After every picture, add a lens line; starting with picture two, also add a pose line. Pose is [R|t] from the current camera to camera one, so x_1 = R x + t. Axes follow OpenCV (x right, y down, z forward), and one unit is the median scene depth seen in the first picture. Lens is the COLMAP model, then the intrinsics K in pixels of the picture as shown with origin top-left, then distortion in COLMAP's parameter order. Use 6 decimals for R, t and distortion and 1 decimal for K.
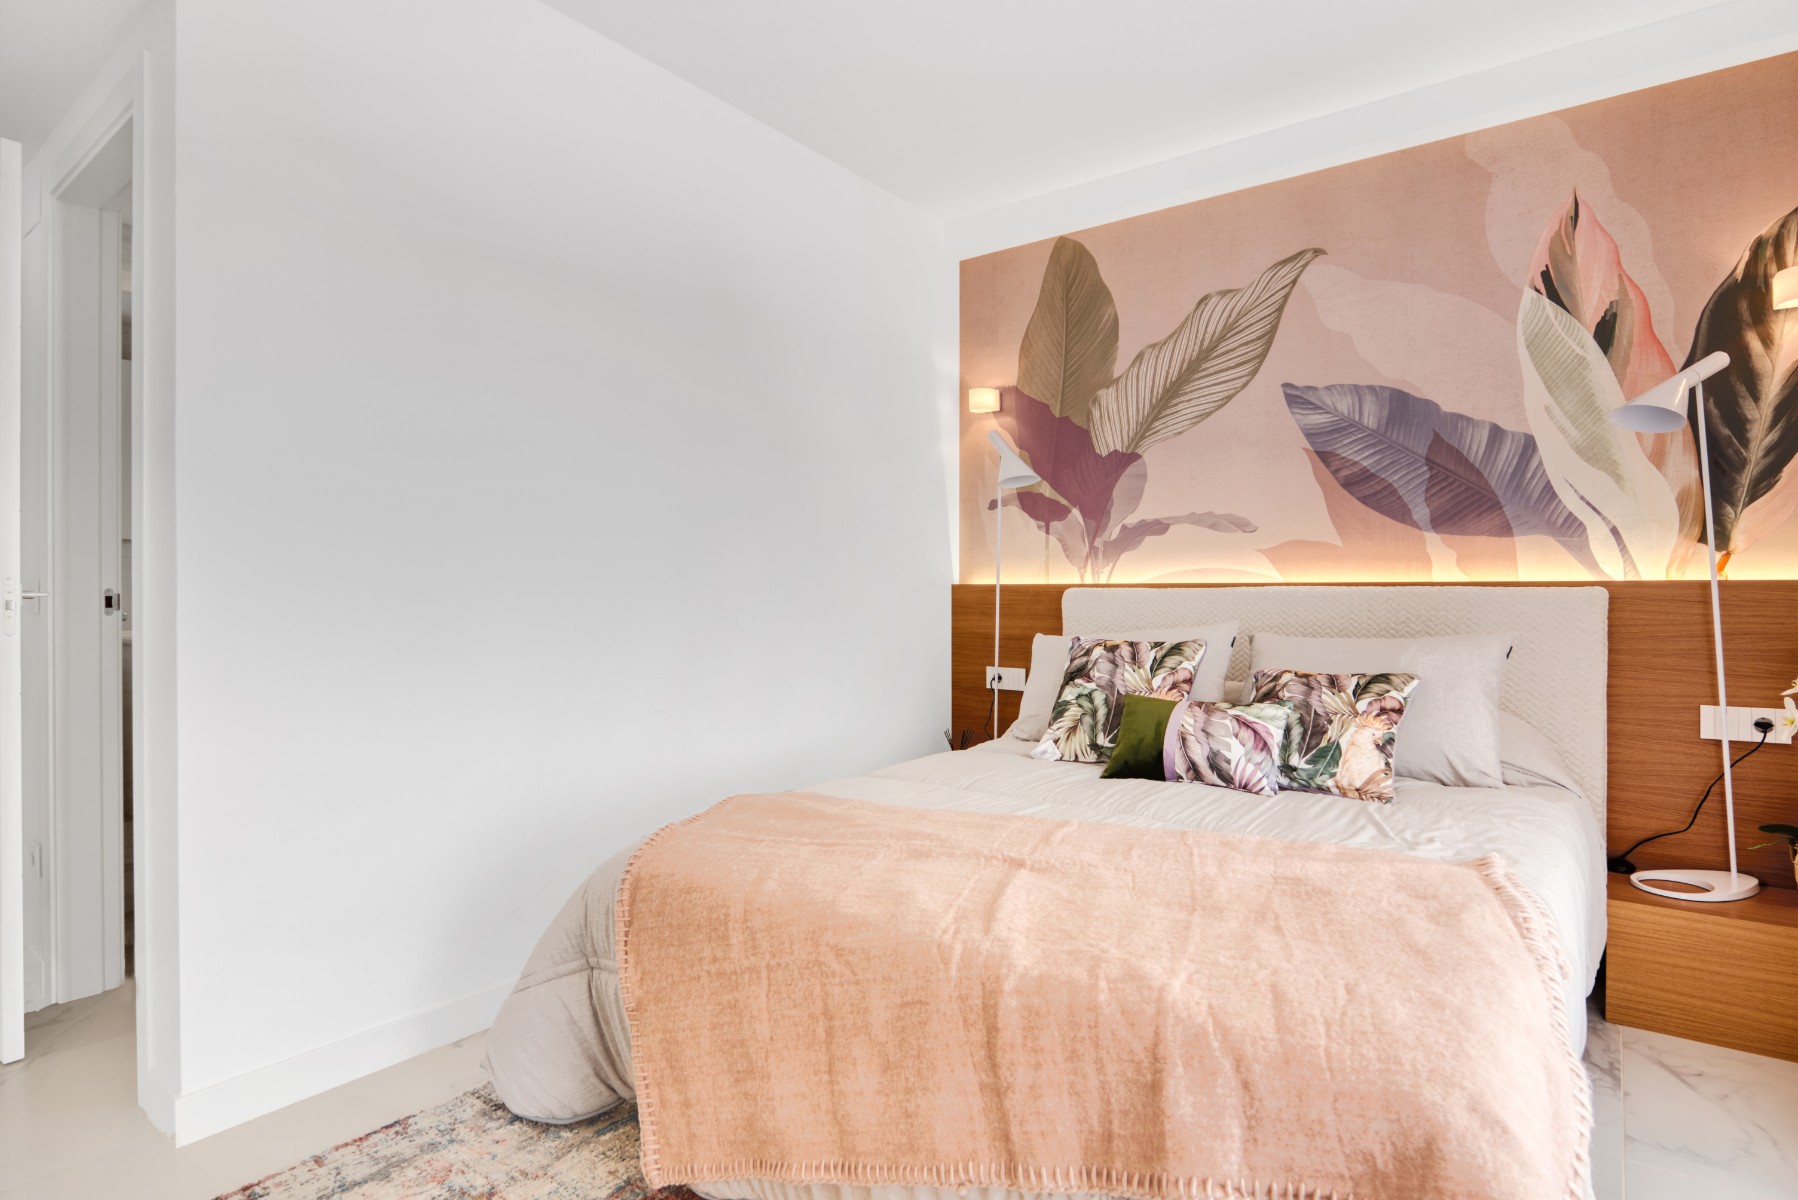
lens RADIAL K [[936.0, 0, 899.0], [0, 936.0, 600.0], [0, 0, 1]] dist [-0.006088, -0.000520]
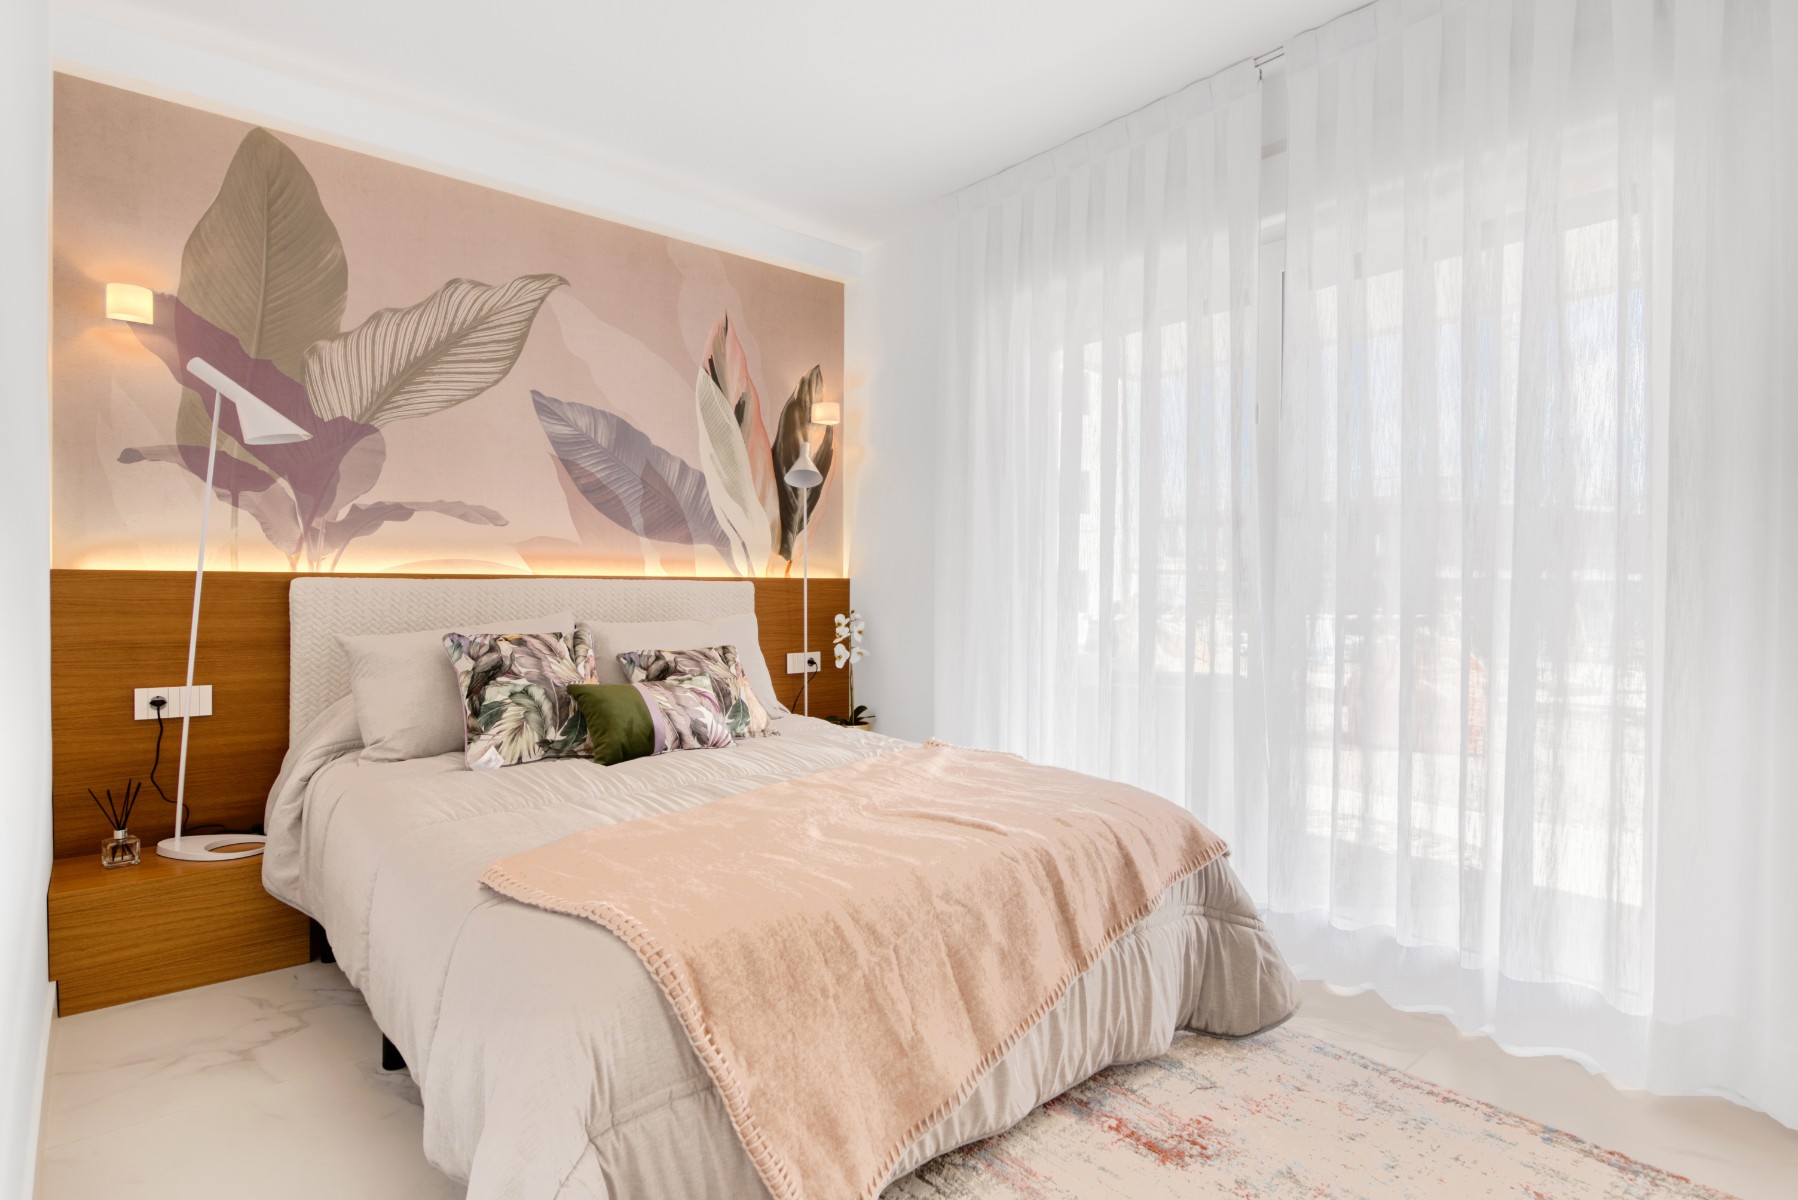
lens RADIAL K [[903.8, 0, 899.0], [0, 903.8, 600.0], [0, 0, 1]] dist [-0.011160, 0.000081]
pose [[0.215778, -0.014389, 0.976336, -0.527294], [0.003587, 0.999896, 0.013944, -0.002766], [-0.976436, 0.000493, 0.215807, 0.371708]]
